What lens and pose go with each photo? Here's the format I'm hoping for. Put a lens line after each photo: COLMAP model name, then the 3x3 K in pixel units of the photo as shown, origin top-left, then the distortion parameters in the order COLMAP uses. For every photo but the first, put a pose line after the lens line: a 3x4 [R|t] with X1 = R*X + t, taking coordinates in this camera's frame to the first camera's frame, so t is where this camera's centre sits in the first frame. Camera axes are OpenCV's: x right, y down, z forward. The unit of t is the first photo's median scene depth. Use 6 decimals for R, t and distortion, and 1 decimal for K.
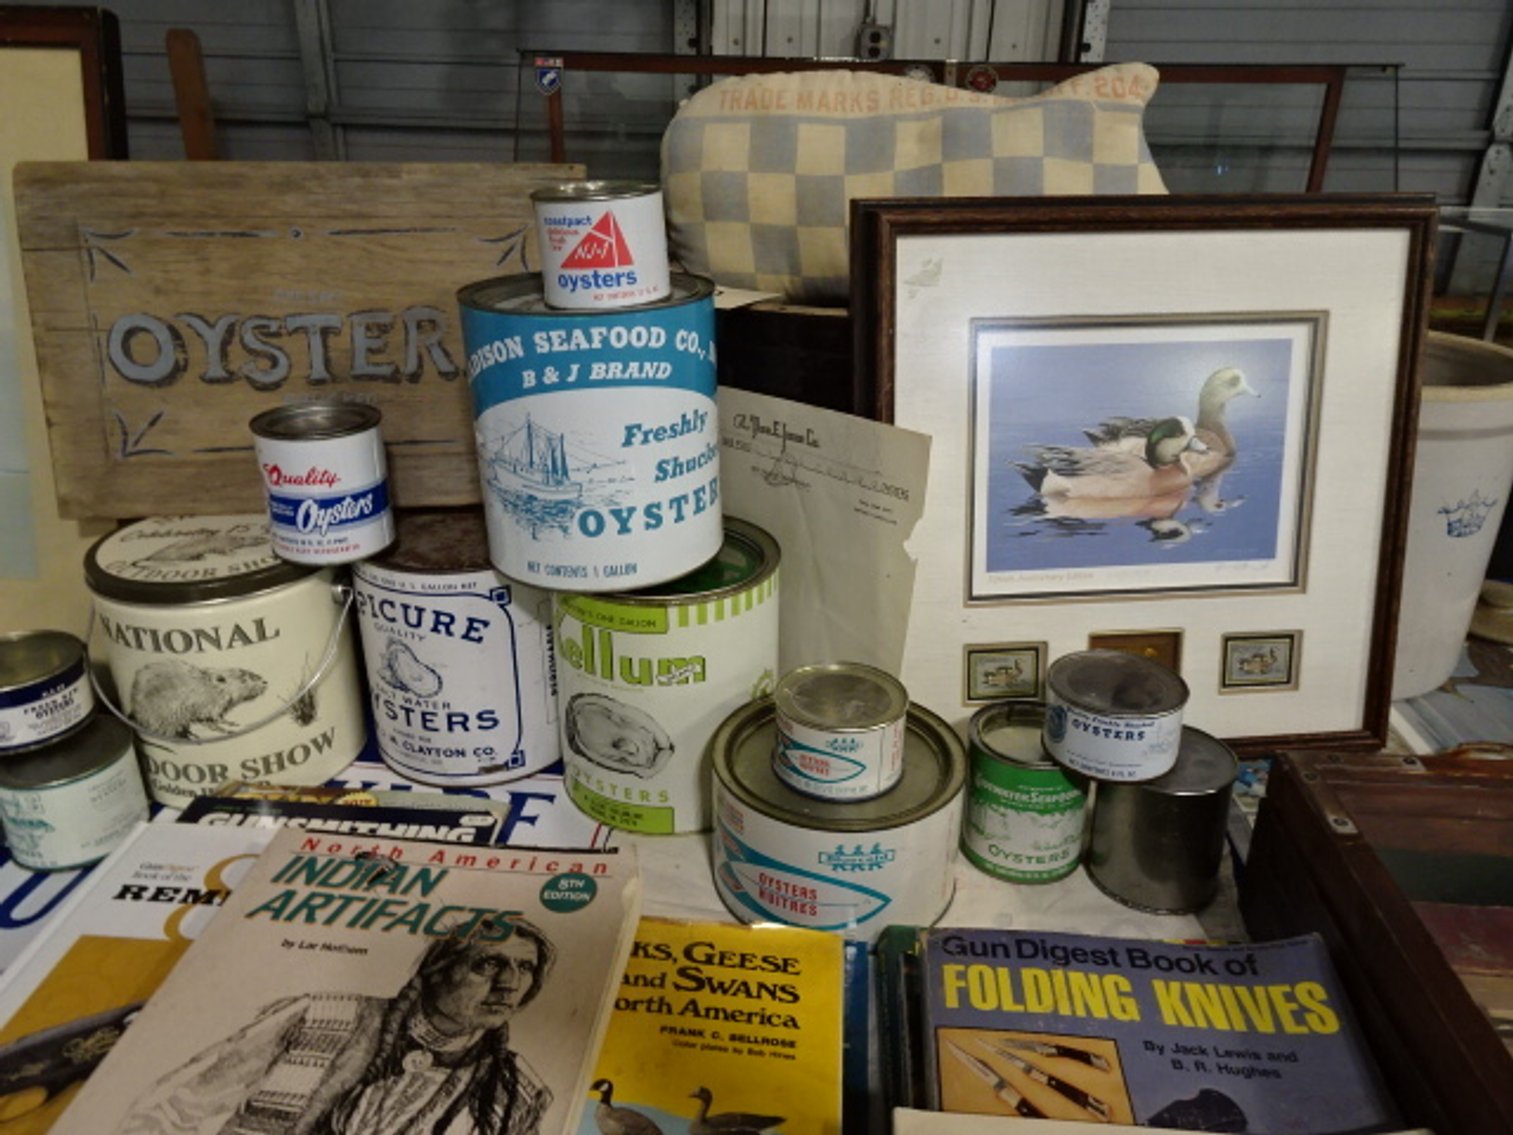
lens RADIAL K [[1077.9, 0, 759.3], [0, 1077.9, 568.5], [0, 0, 1]] dist [0.018153, -0.005853]
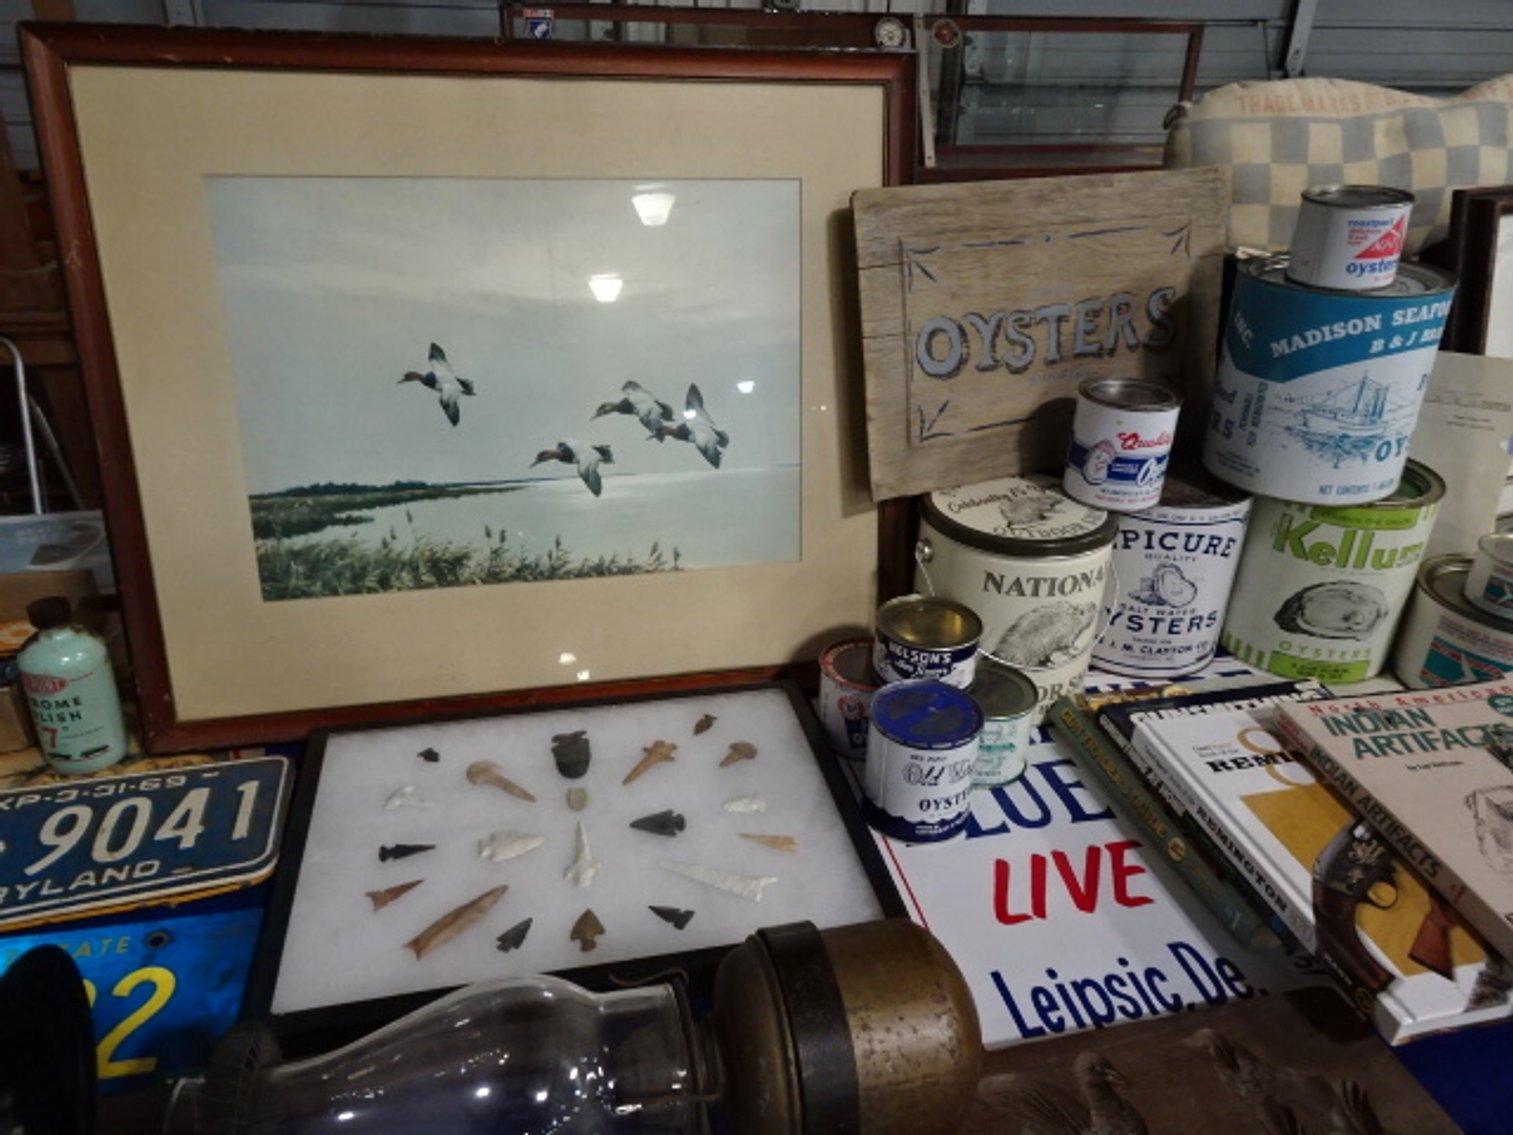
lens RADIAL K [[1077.9, 0, 760.9], [0, 1077.9, 569.2], [0, 0, 1]] dist [0.018153, -0.005853]
pose [[0.953958, -0.135230, 0.267725, -1.093763], [0.117503, 0.989744, 0.081243, -0.083207], [-0.275966, -0.046044, 0.960064, -0.070161]]
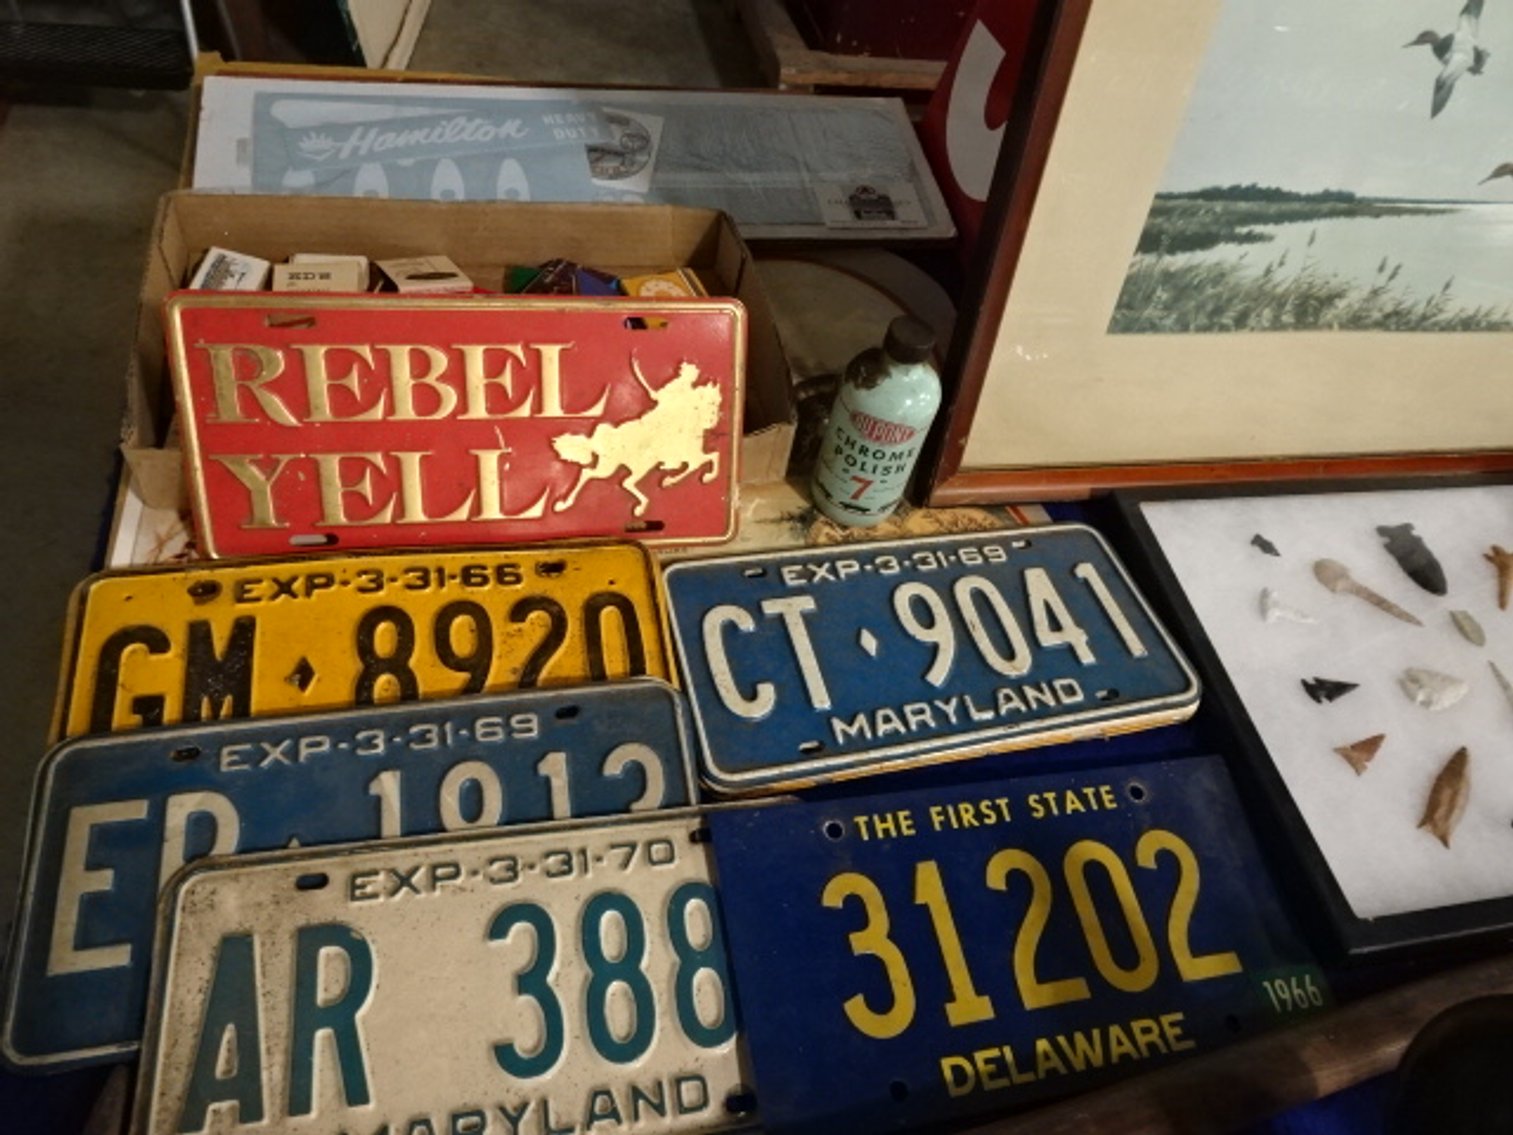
lens RADIAL K [[1077.9, 0, 759.3], [0, 1077.9, 561.2], [0, 0, 1]] dist [0.018153, -0.005853]
pose [[0.954308, -0.133660, 0.267266, -1.786805], [-0.011600, 0.877147, 0.480083, -0.263694], [-0.298600, -0.461247, 0.835518, 0.421461]]
